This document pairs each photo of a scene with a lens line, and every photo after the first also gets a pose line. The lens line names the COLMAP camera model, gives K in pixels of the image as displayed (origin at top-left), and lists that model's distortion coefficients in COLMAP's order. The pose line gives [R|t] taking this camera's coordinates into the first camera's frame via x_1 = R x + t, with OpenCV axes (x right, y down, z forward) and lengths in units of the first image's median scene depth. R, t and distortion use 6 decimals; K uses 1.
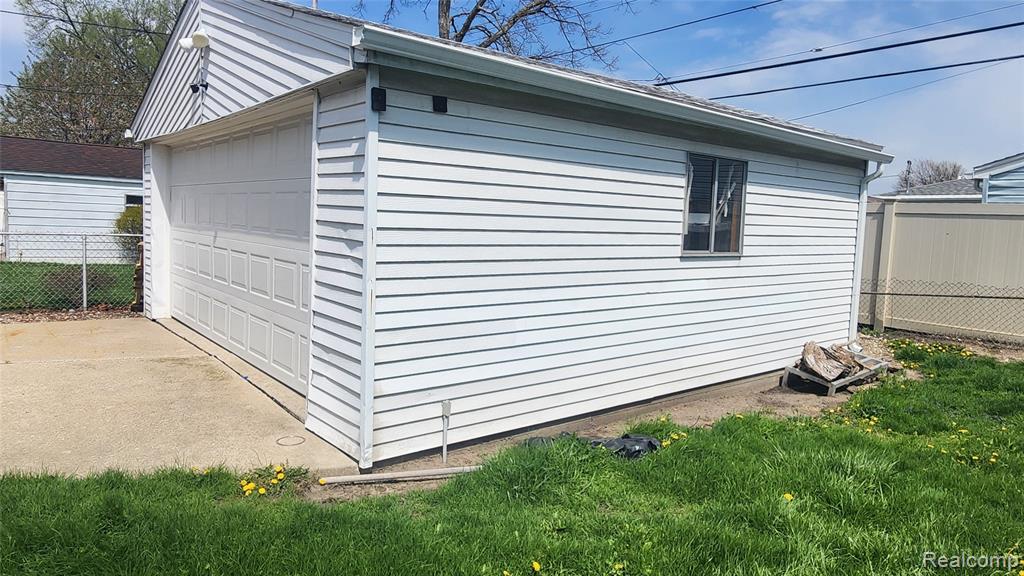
lens RADIAL K [[646.2, 0, 512.7], [0, 646.2, 273.5], [0, 0, 1]] dist [0.004137, 0.000665]
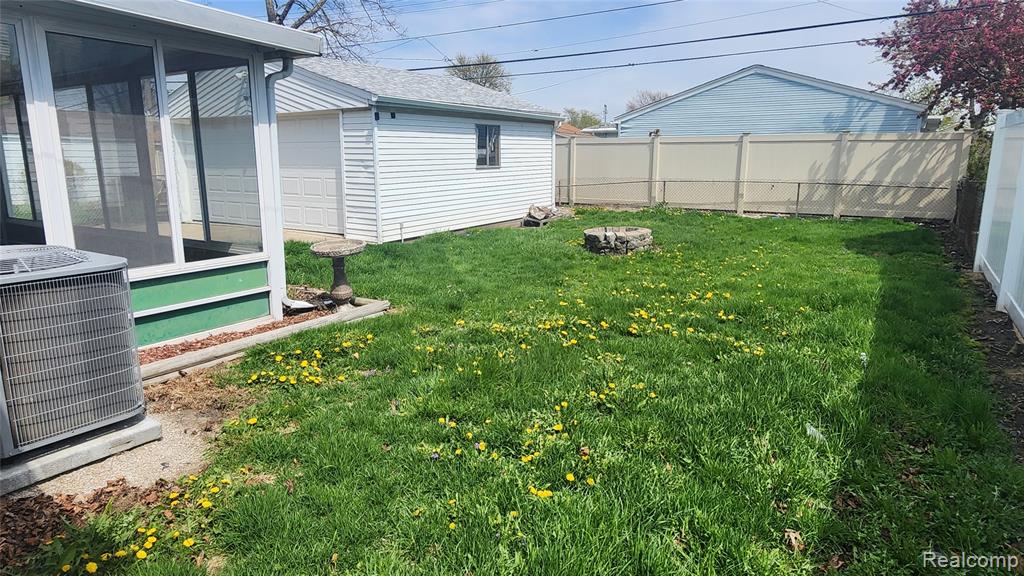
lens RADIAL K [[646.2, 0, 512.7], [0, 646.2, 273.5], [0, 0, 1]] dist [0.004137, 0.000665]
pose [[0.939839, -0.103111, 0.325686, -0.419860], [0.068645, 0.990917, 0.115631, 0.089985], [-0.334651, -0.086318, 0.938381, -1.288561]]
